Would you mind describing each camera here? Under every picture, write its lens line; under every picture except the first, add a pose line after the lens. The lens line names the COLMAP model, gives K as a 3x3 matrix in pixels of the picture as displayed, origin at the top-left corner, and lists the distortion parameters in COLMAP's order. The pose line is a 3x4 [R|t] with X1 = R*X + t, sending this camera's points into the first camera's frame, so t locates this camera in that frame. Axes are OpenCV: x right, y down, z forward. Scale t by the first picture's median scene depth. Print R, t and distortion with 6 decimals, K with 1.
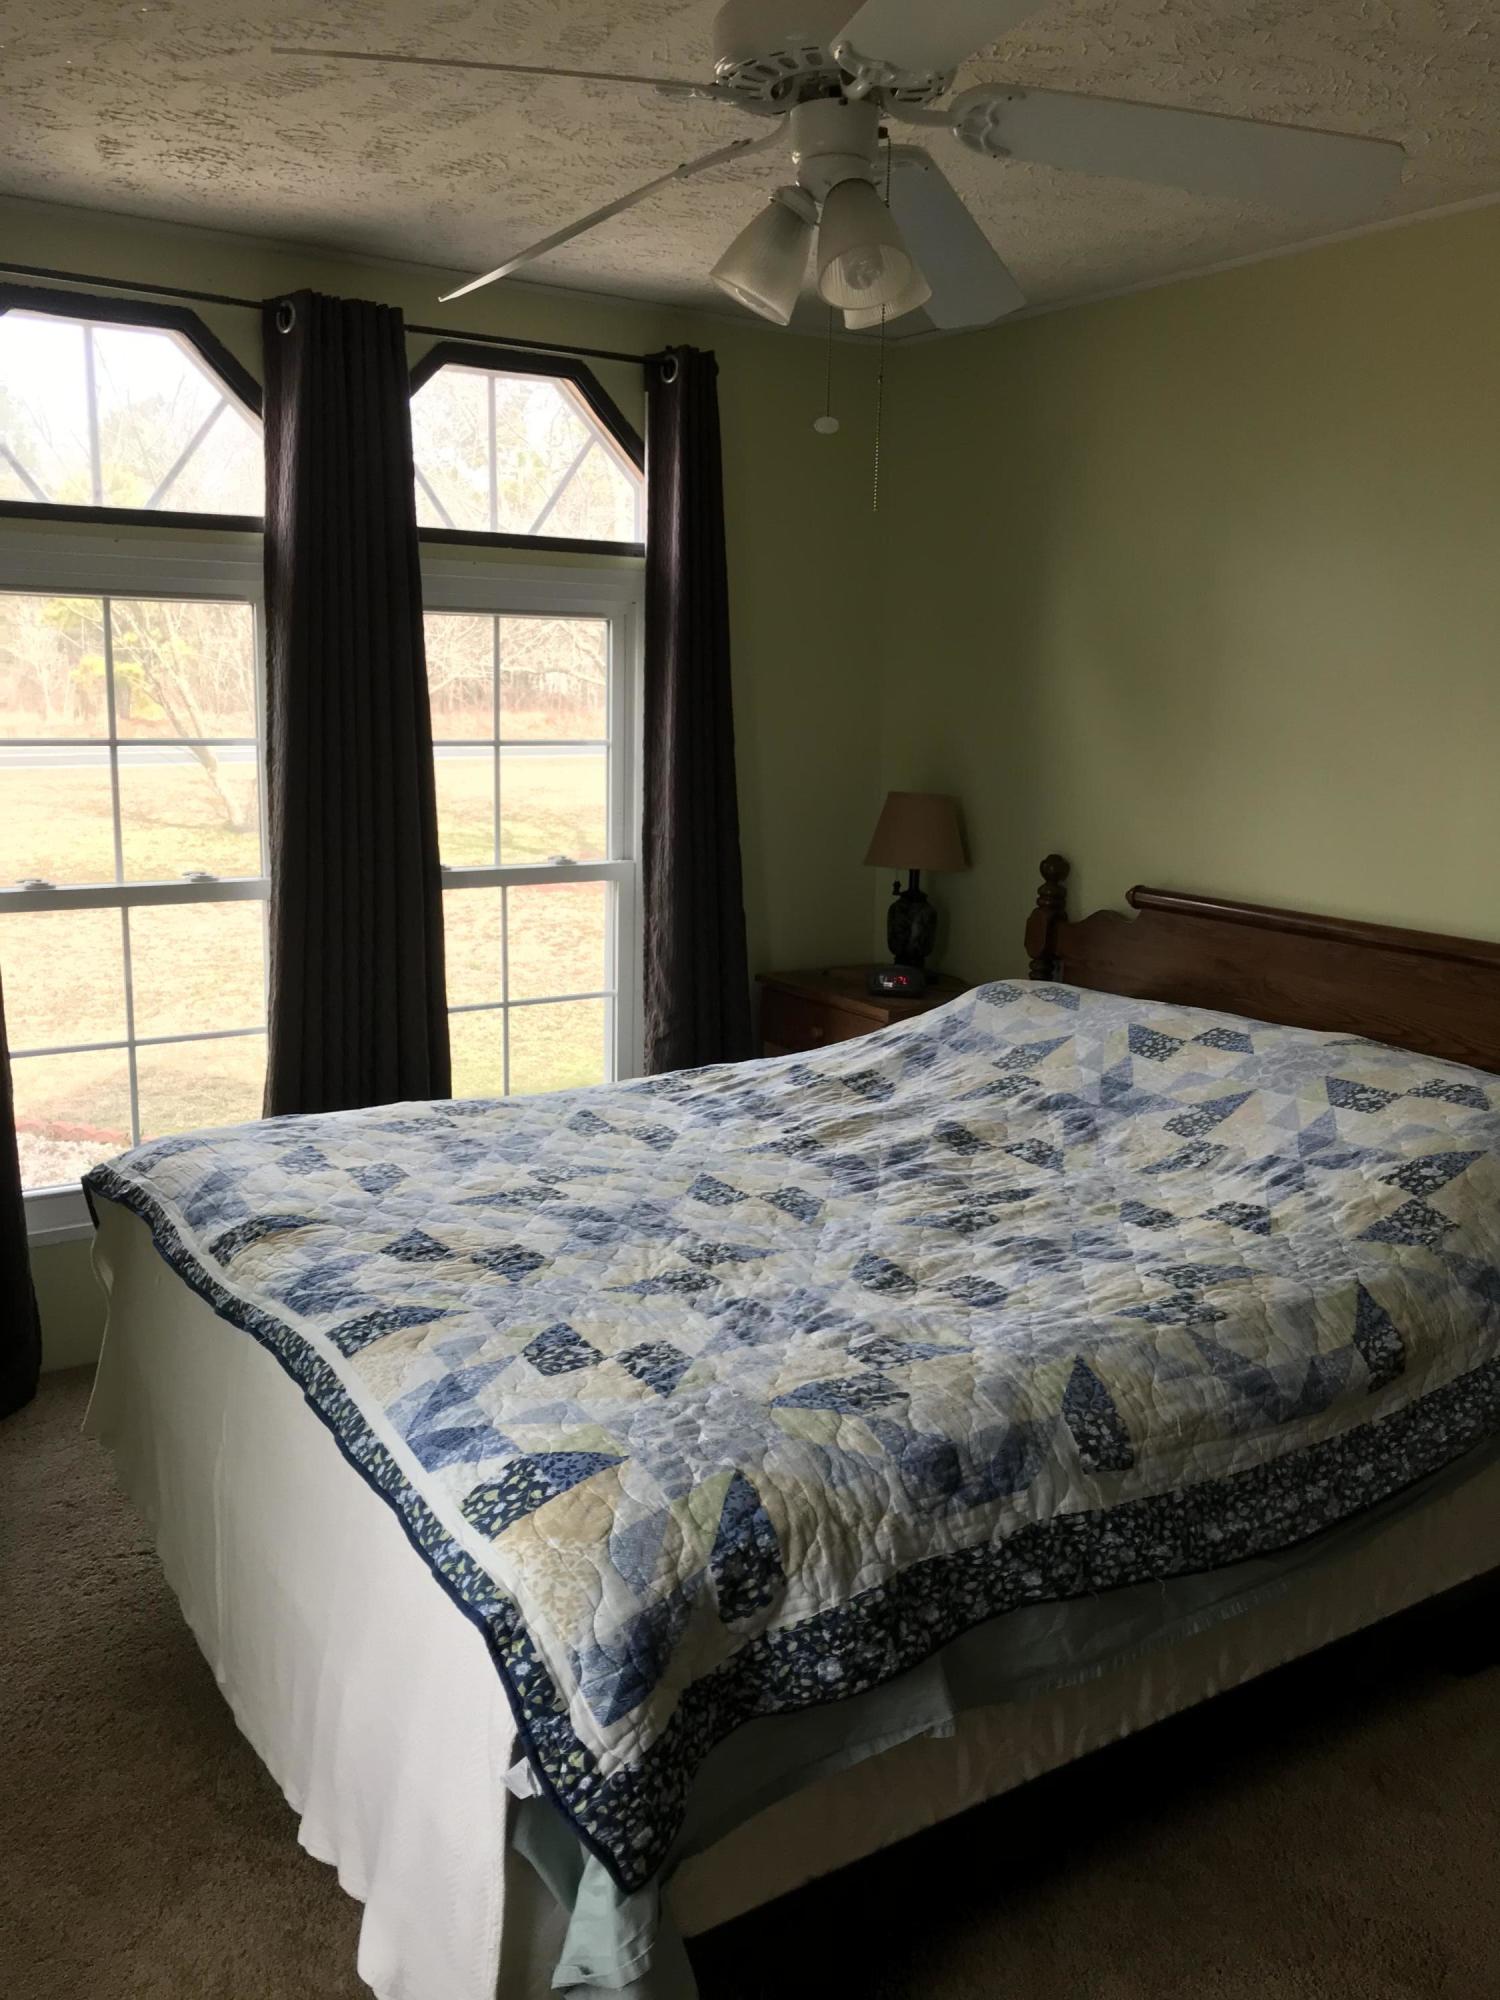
lens RADIAL K [[1619.1, 0, 747.9], [0, 1619.1, 1002.7], [0, 0, 1]] dist [0.015569, -0.014247]
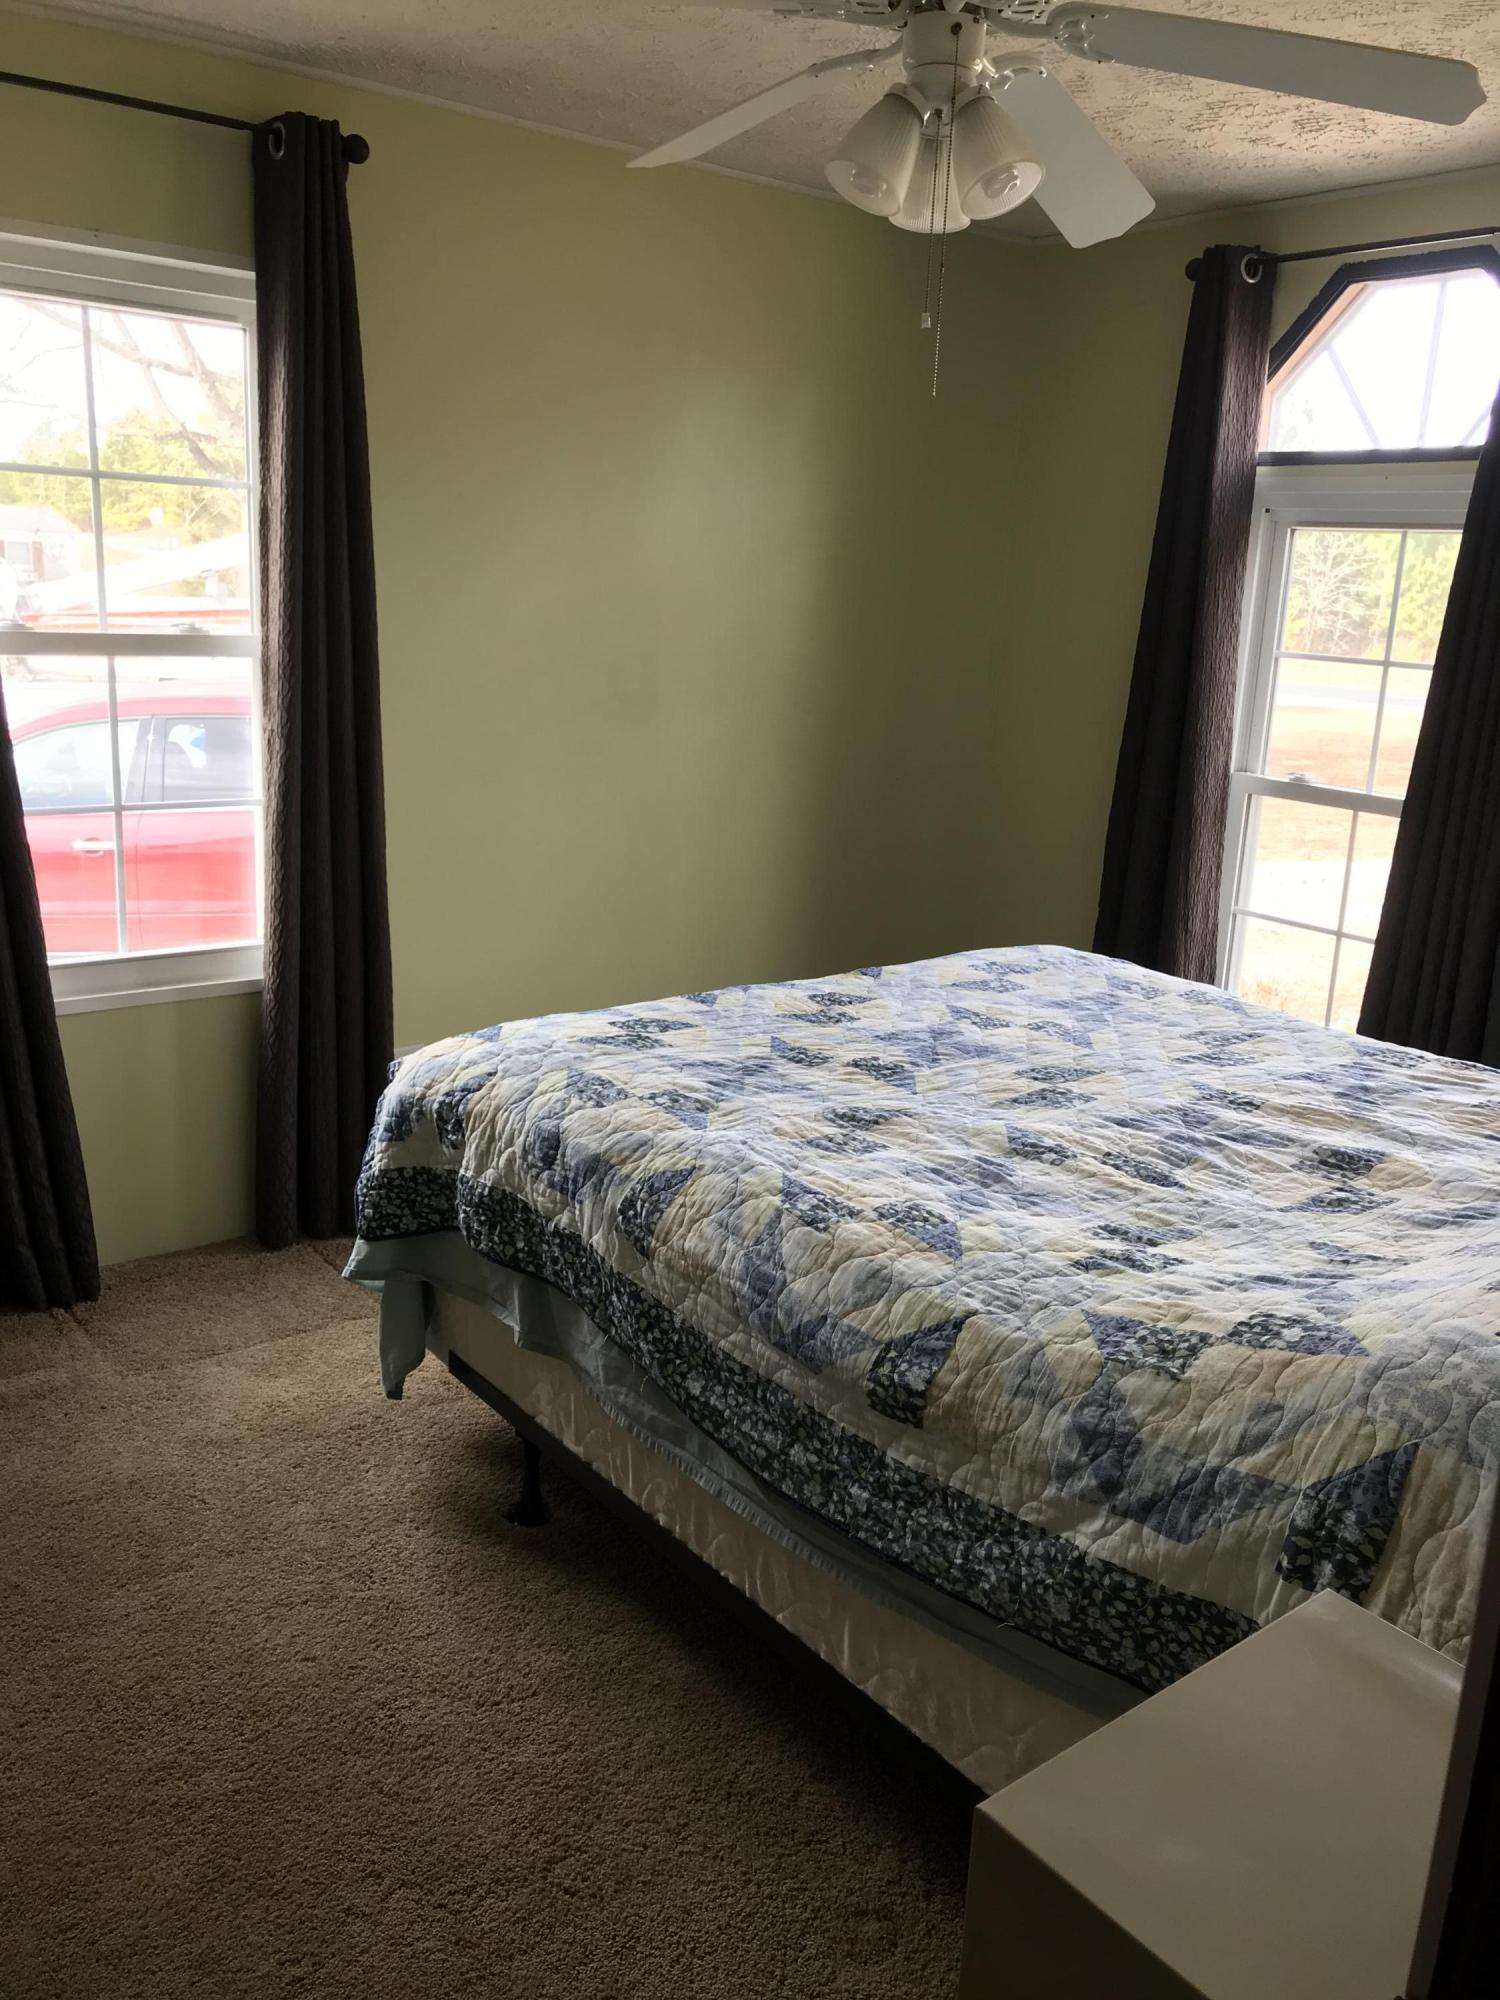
lens RADIAL K [[1619.1, 0, 750.8], [0, 1619.1, 994.4], [0, 0, 1]] dist [0.015569, -0.014247]
pose [[0.098114, 0.239055, -0.966037, 1.013604], [-0.246974, 0.946201, 0.209063, -0.106039], [0.964042, 0.218074, 0.151876, 0.688714]]
